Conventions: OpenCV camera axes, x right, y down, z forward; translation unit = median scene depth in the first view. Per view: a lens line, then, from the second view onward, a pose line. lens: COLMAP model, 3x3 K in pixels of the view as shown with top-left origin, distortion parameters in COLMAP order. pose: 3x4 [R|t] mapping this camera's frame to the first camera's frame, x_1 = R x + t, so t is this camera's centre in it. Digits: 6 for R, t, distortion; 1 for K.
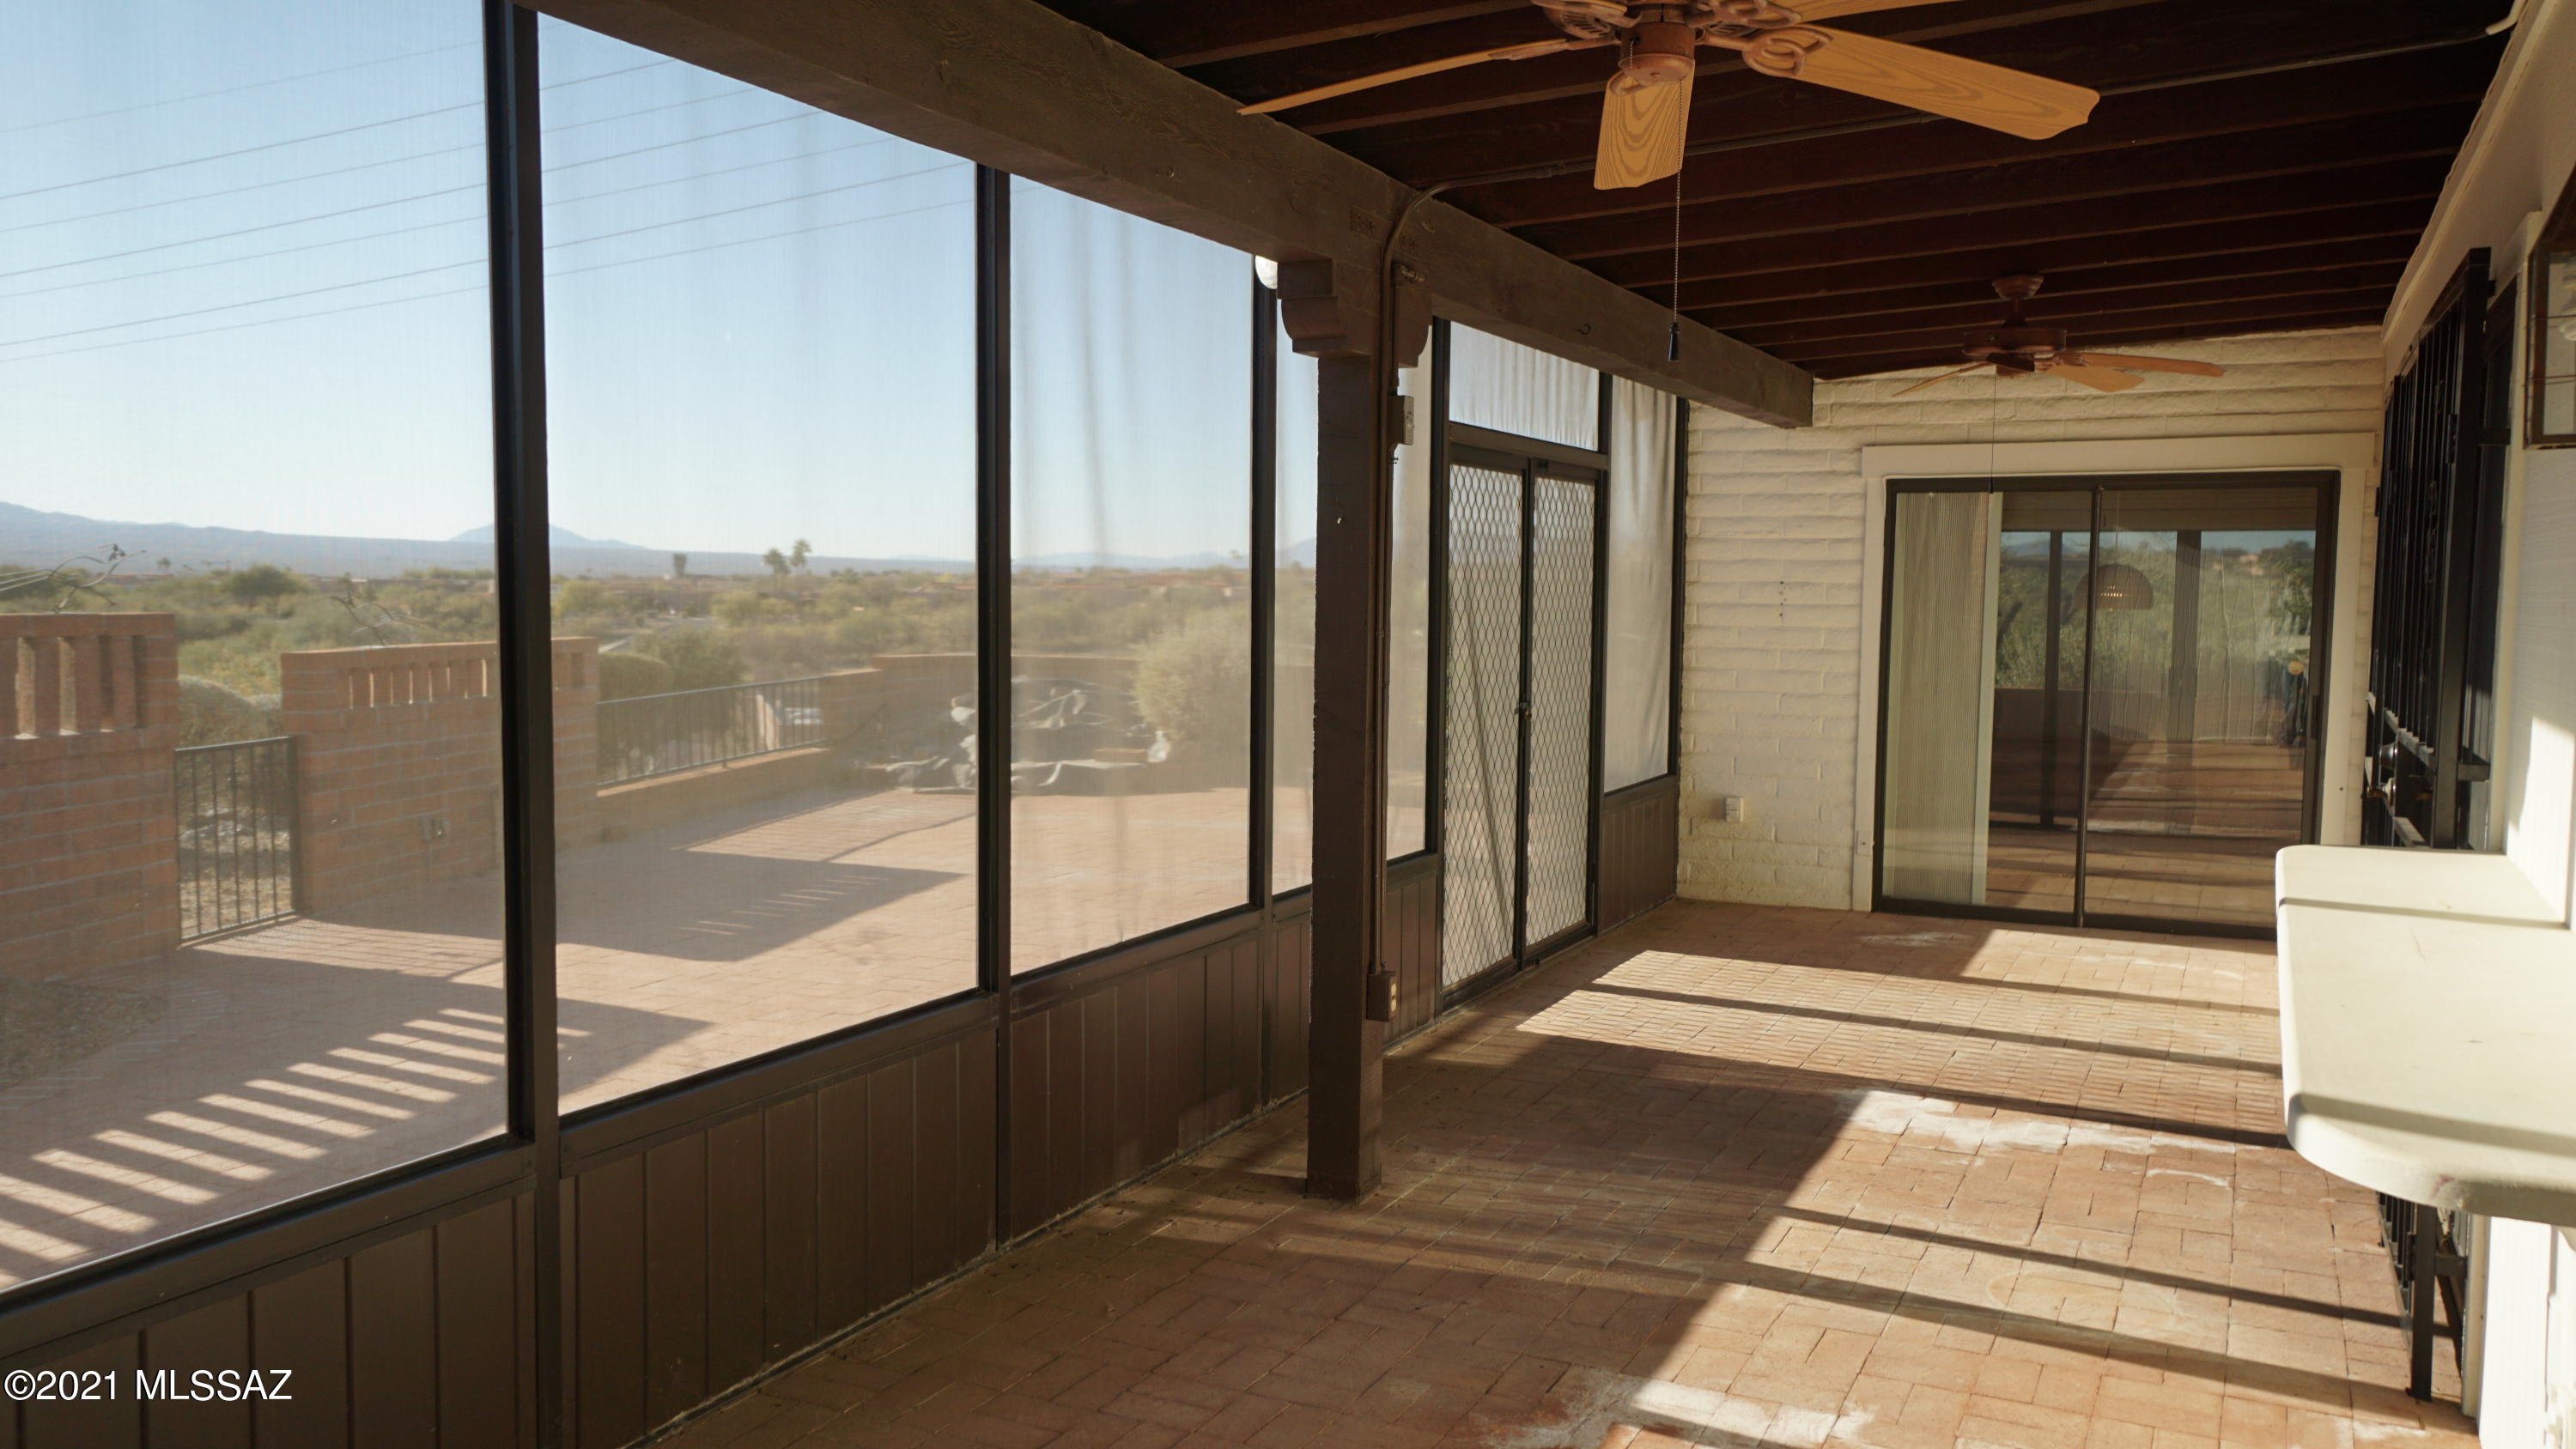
lens RADIAL K [[1932.3, 0, 1285.1], [0, 1932.3, 729.0], [0, 0, 1]] dist [0.028200, 0.005769]
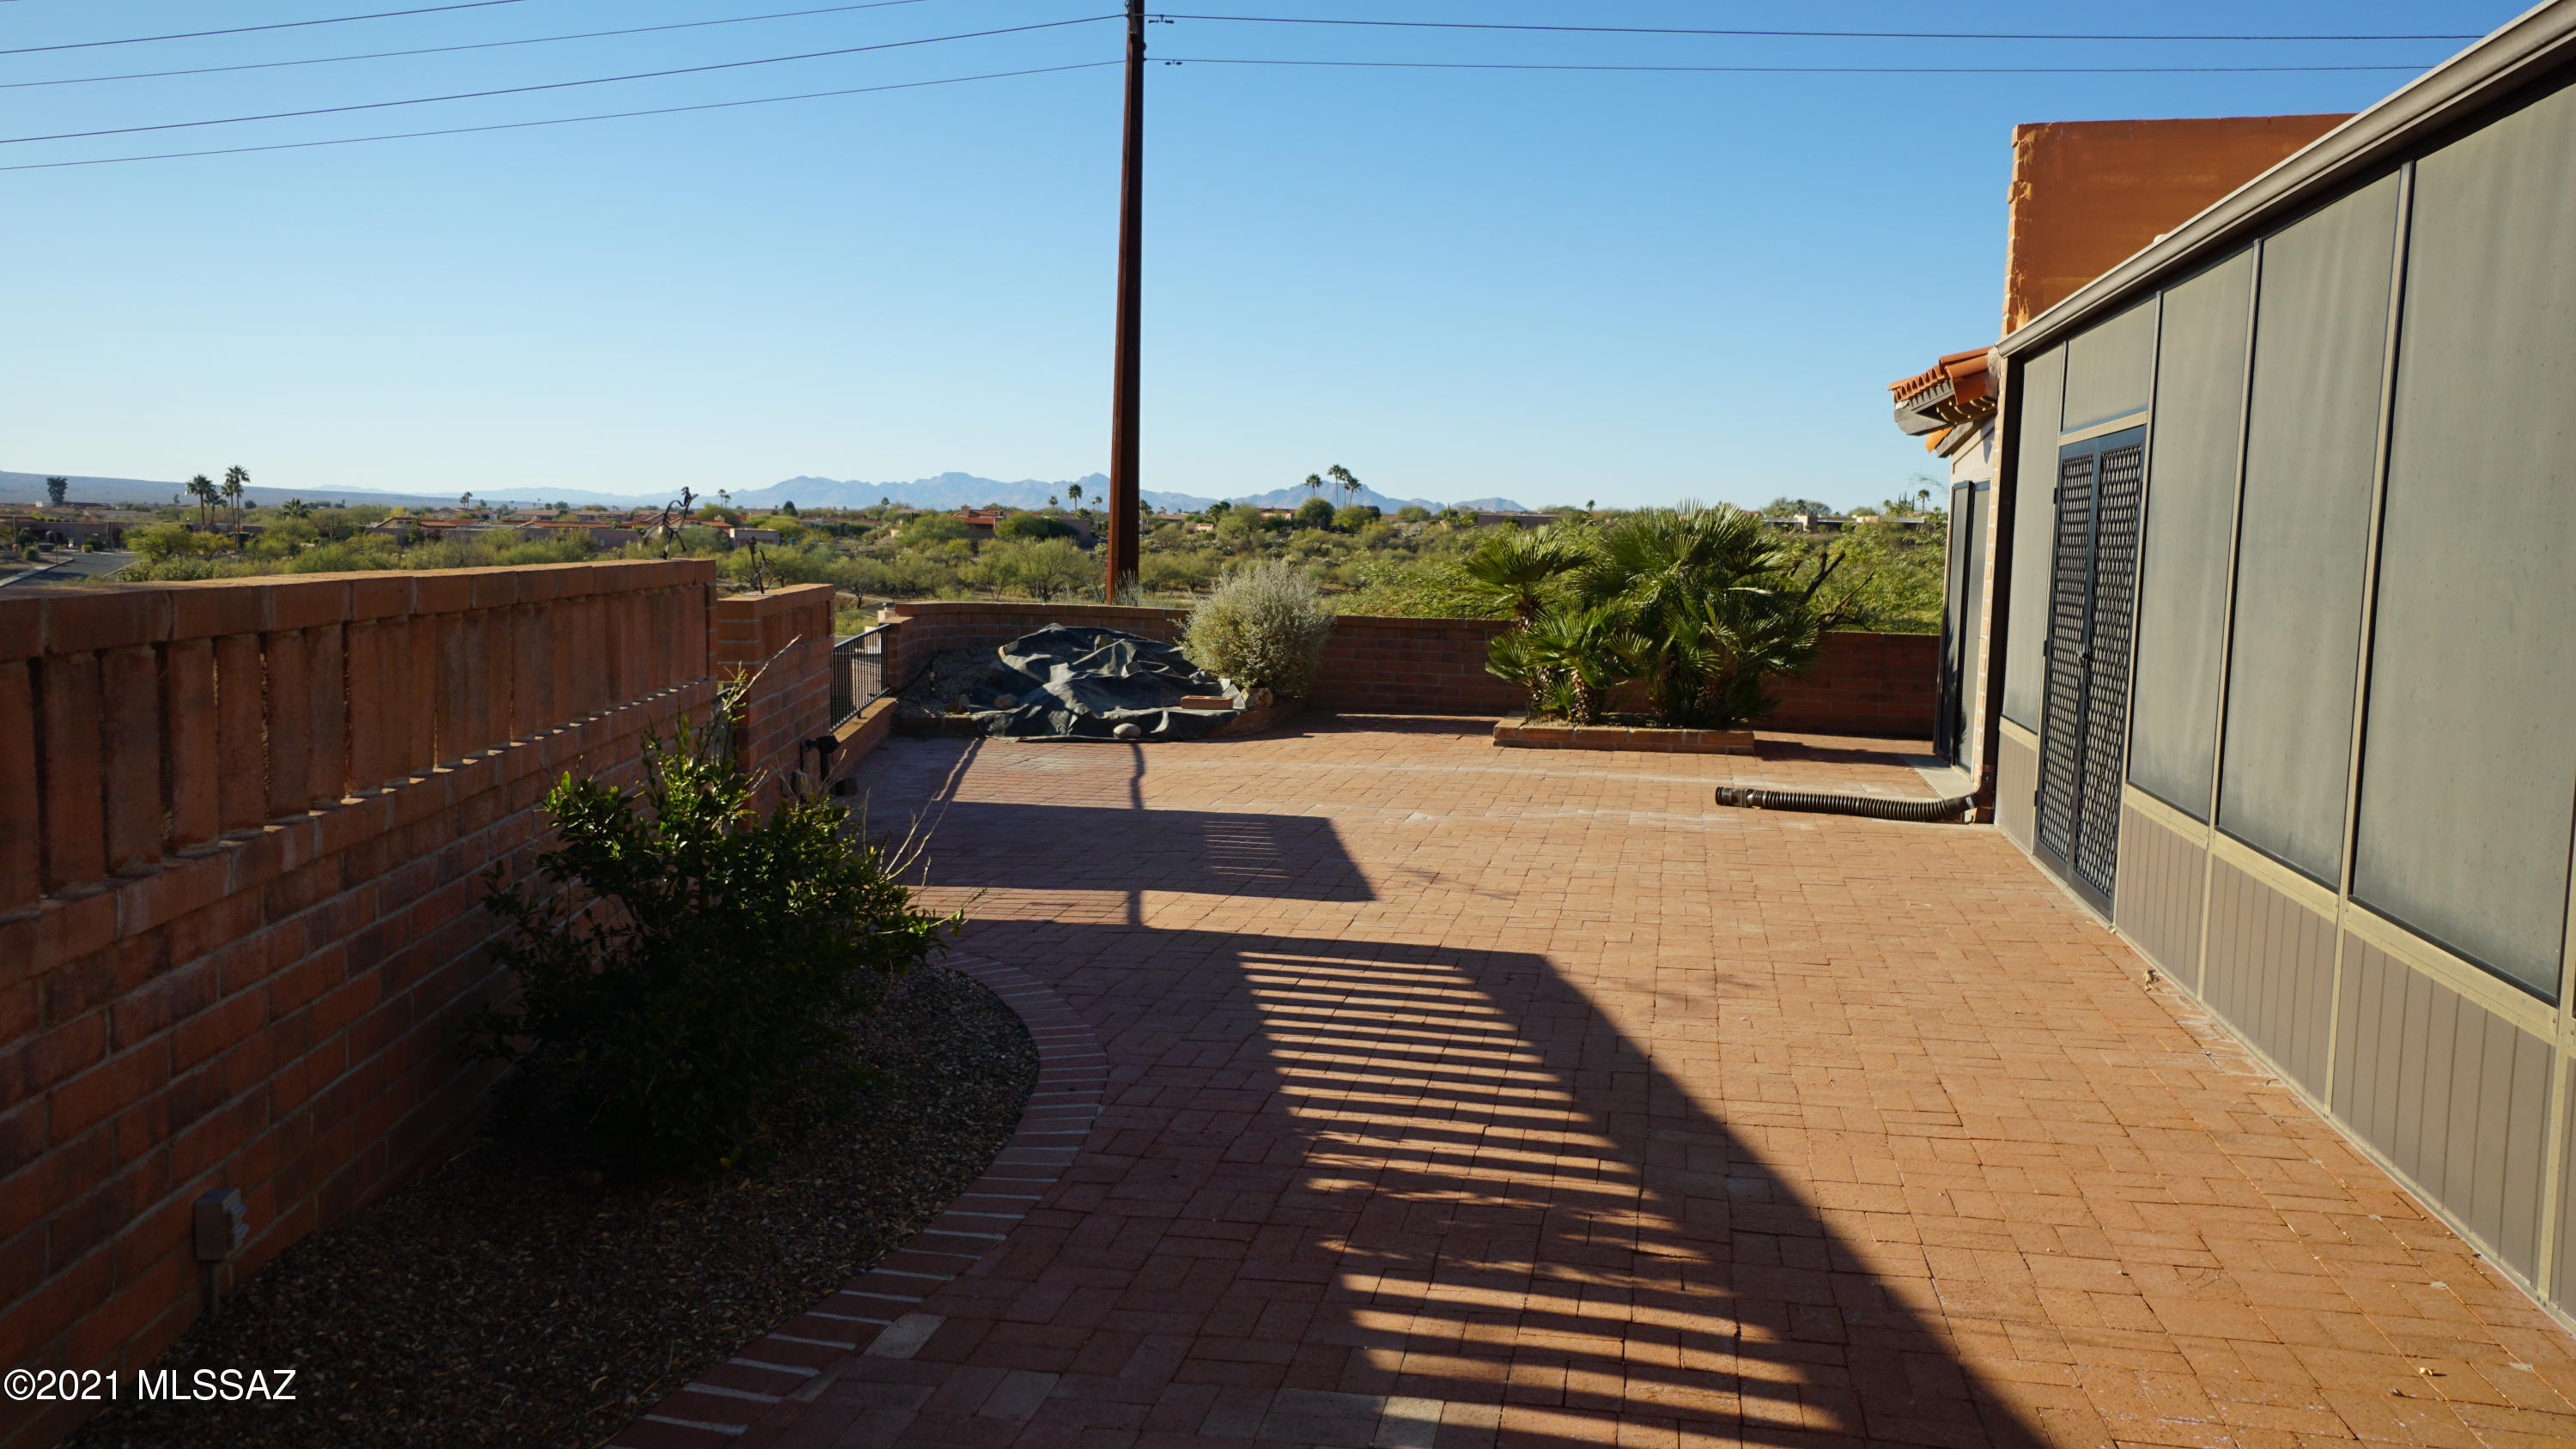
lens RADIAL K [[1926.2, 0, 1261.9], [0, 1926.2, 708.2], [0, 0, 1]] dist [0.020883, 0.038829]
pose [[0.966403, -0.007723, 0.256914, -0.956422], [0.003253, 0.999836, 0.017818, -0.004229], [-0.257010, -0.016384, 0.966270, 0.016987]]
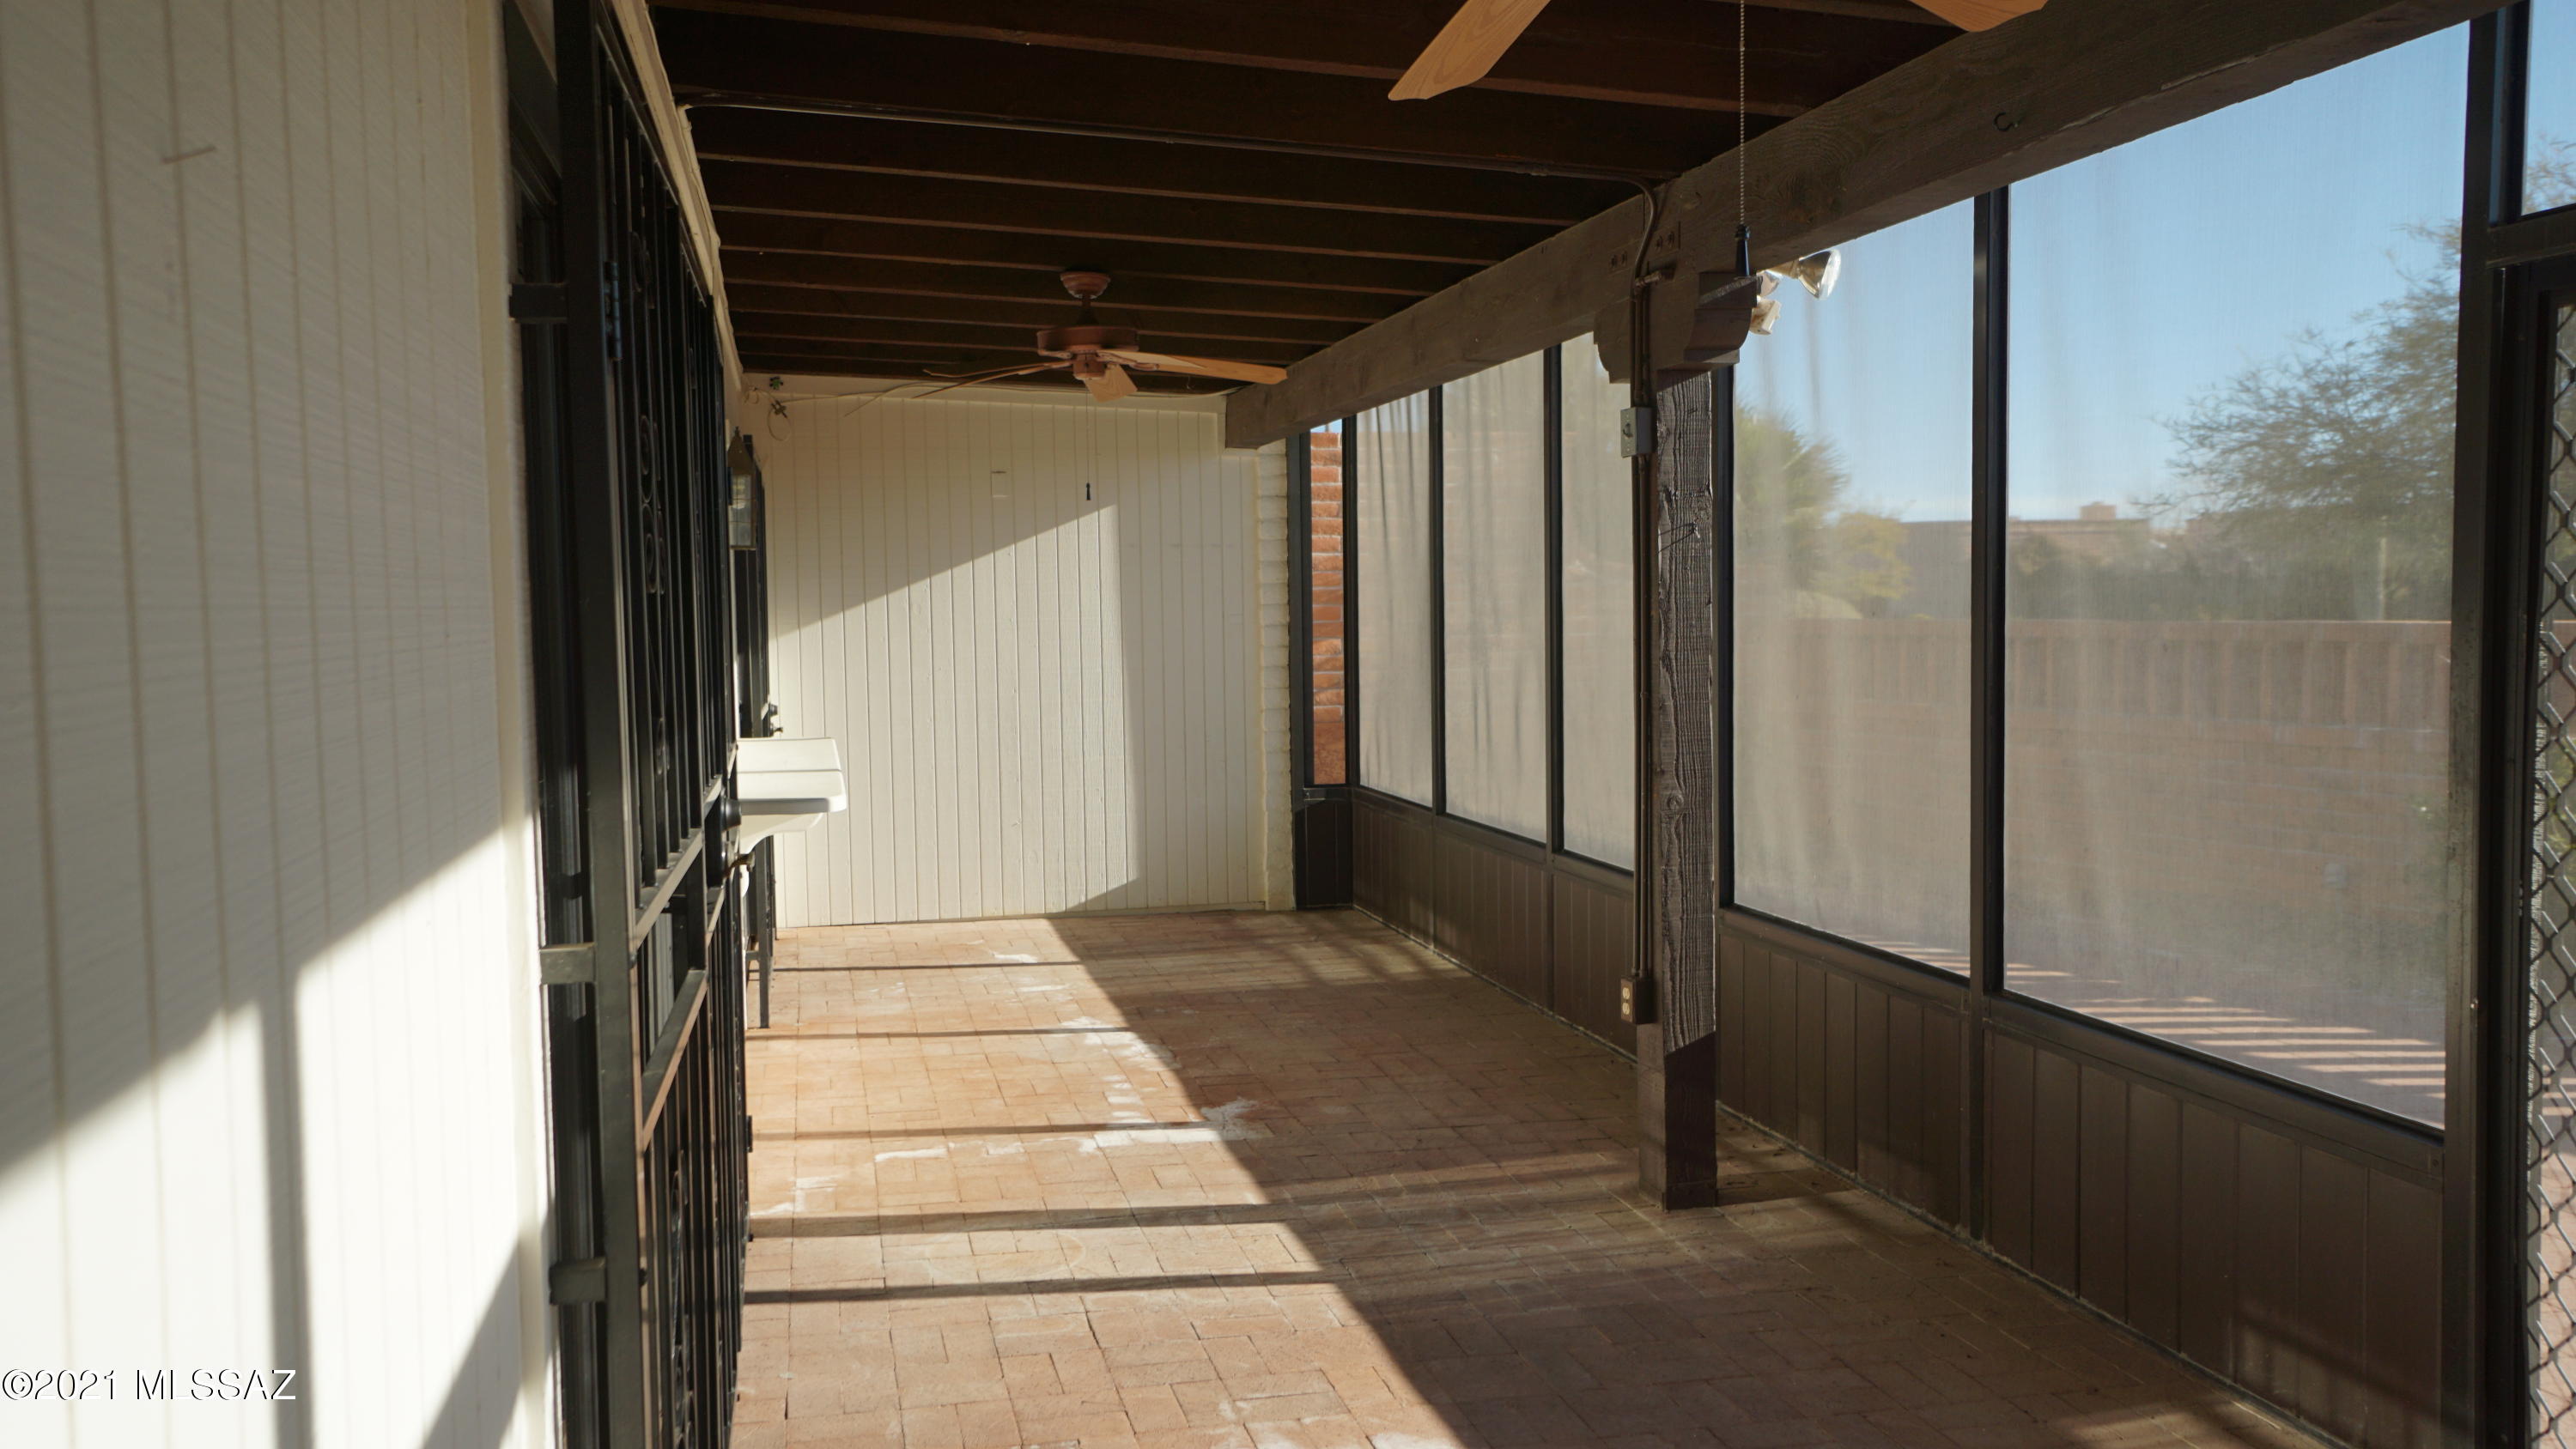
lens RADIAL K [[1926.2, 0, 1261.9], [0, 1926.2, 708.2], [0, 0, 1]] dist [0.020883, 0.038829]
pose [[-0.765819, 0.041060, -0.641744, 0.804129], [-0.039518, 0.993068, 0.110697, -0.114468], [0.641841, 0.110135, -0.758887, 1.540507]]
